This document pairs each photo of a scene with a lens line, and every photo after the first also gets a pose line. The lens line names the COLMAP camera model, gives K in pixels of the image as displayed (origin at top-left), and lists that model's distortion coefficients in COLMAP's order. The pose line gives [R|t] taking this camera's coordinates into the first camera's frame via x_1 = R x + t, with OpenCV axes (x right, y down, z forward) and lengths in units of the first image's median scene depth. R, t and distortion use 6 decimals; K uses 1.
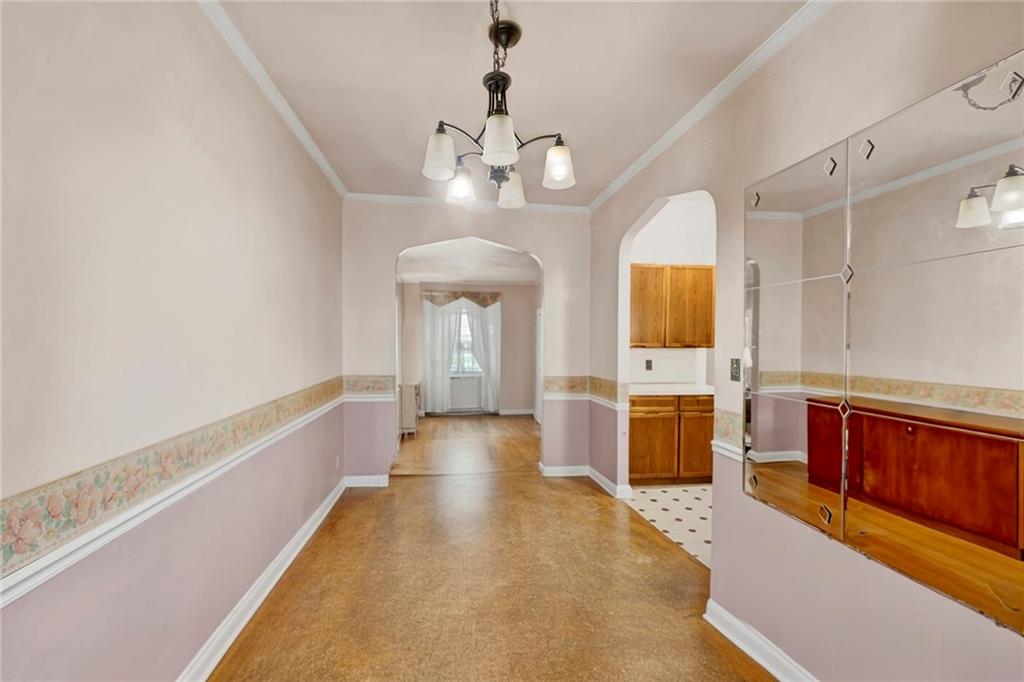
lens RADIAL K [[434.2, 0, 514.5], [0, 434.2, 344.0], [0, 0, 1]] dist [0.000831, -0.005685]
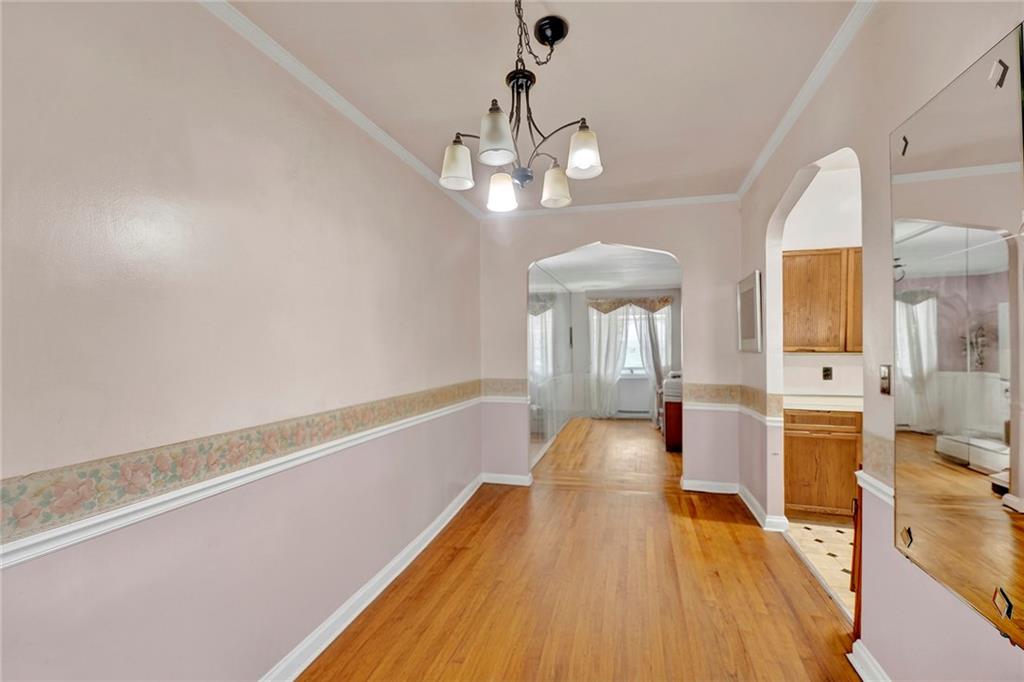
lens RADIAL K [[422.3, 0, 525.1], [0, 422.3, 347.6], [0, 0, 1]] dist [-0.001756, -0.000385]
pose [[0.914098, -0.010434, -0.405358, 0.218386], [0.006922, 0.999925, -0.010129, 0.007227], [0.405433, 0.006453, 0.914102, 0.082222]]
